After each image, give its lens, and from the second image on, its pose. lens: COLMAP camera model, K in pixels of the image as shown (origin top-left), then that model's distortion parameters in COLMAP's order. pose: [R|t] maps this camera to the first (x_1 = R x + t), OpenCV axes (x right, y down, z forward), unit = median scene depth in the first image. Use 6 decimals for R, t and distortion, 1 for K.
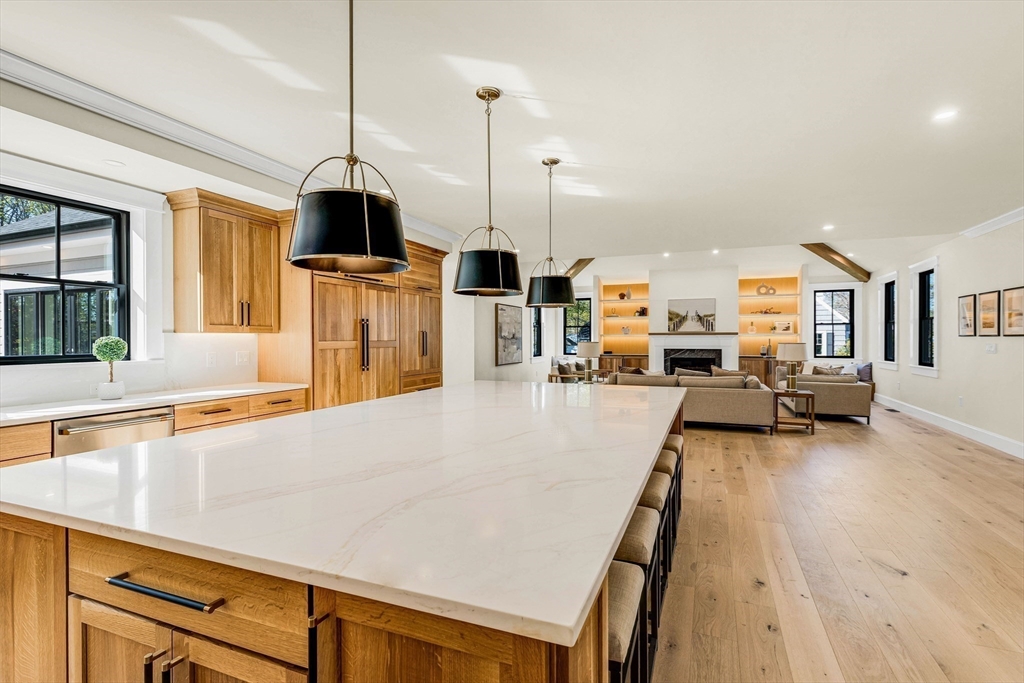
lens RADIAL K [[364.0, 0, 529.2], [0, 364.0, 337.6], [0, 0, 1]] dist [0.001054, -0.000009]
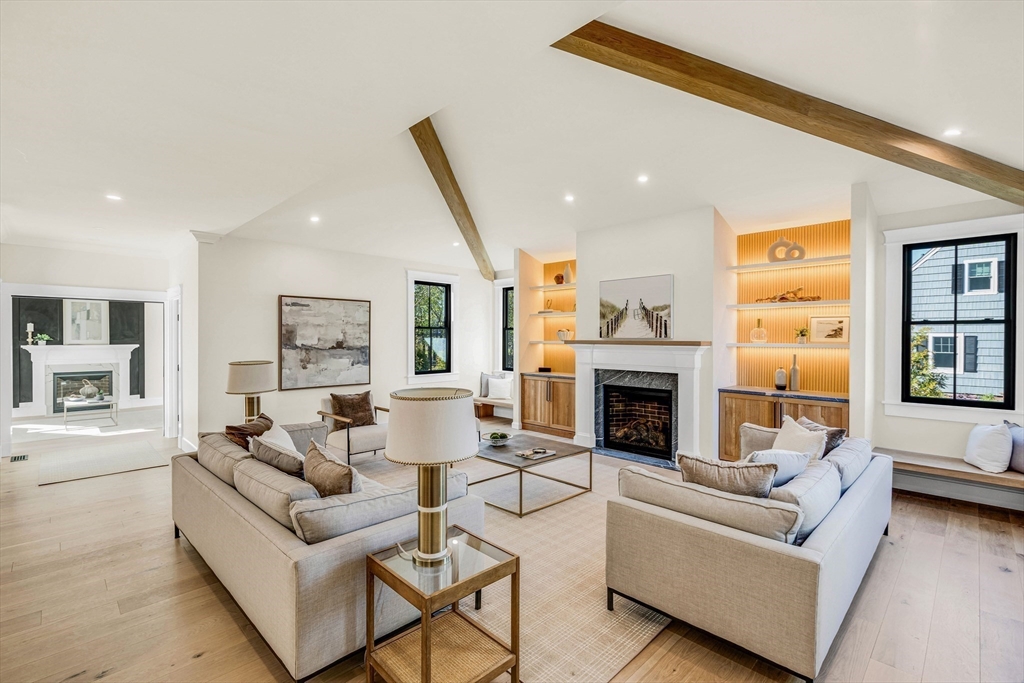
lens RADIAL K [[409.3, 0, 512.0], [0, 409.3, 341.5], [0, 0, 1]] dist [0.000605, -0.000176]
pose [[0.949271, 0.005906, -0.314403, 0.512423], [-0.003417, 0.999958, 0.008468, -0.018169], [0.314440, -0.006964, 0.949252, 0.407174]]
